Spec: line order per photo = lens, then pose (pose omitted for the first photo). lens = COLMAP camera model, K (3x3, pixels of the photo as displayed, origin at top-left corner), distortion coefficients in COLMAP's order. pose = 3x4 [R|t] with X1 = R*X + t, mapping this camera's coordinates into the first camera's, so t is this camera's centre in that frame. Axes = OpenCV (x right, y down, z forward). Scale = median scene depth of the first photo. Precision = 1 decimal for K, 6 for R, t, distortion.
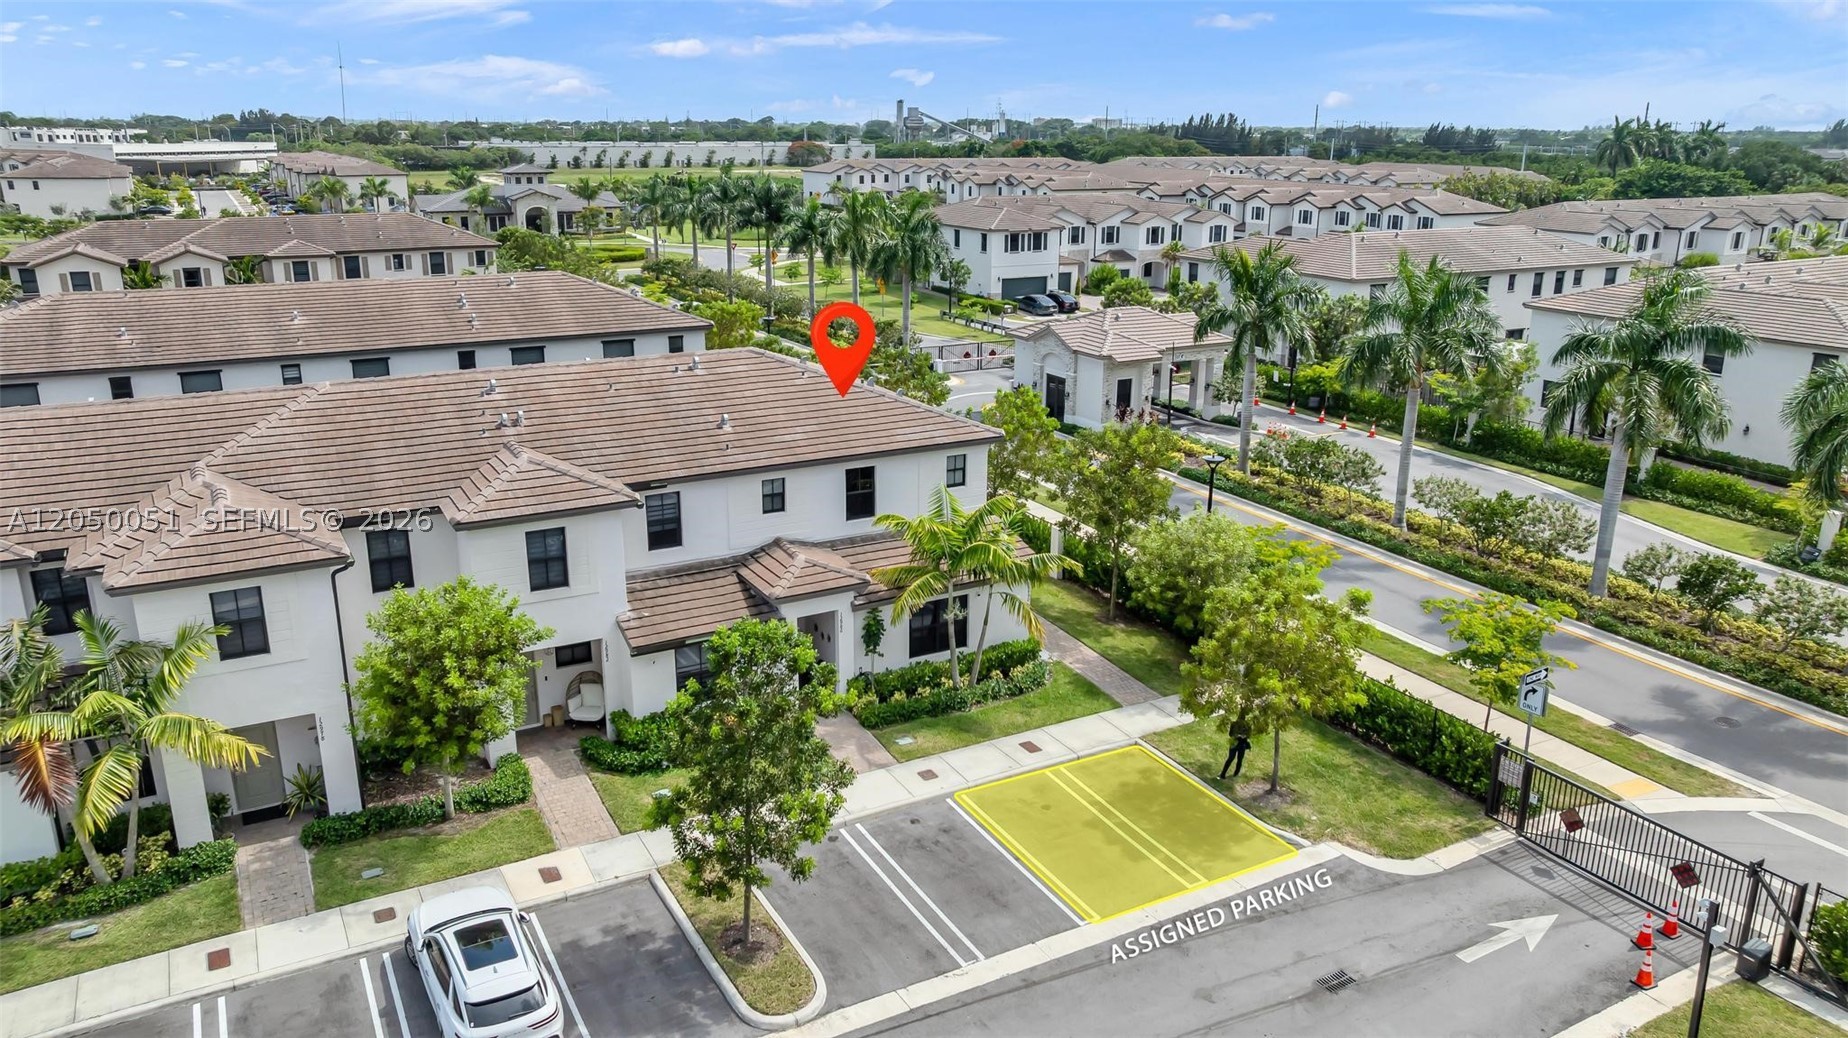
lens RADIAL K [[1295.2, 0, 930.1], [0, 1295.2, 522.4], [0, 0, 1]] dist [-0.017924, 0.002225]
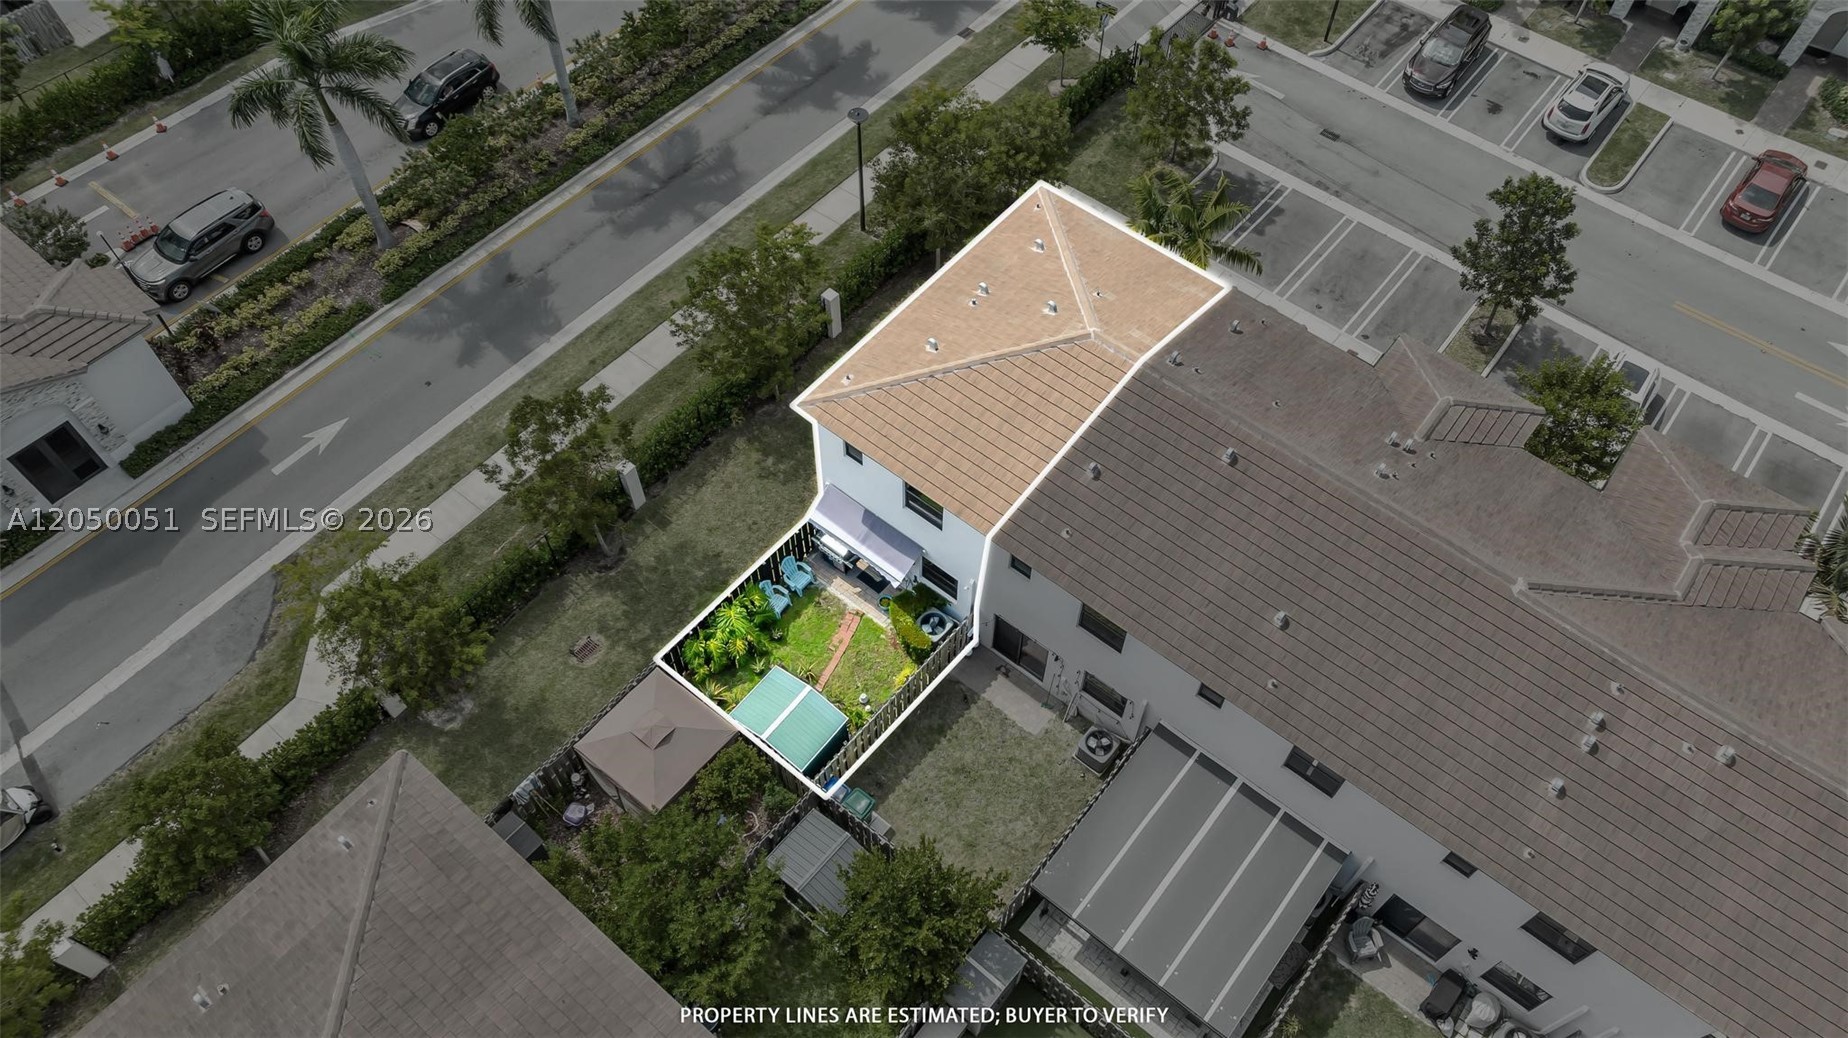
lens RADIAL K [[1295.2, 0, 930.1], [0, 1295.2, 522.4], [0, 0, 1]] dist [-0.017924, 0.002225]
pose [[-0.366134, -0.776872, 0.512266, -0.658991], [0.249108, 0.448575, 0.858327, -0.864324], [-0.896600, 0.441872, 0.029286, 1.173779]]
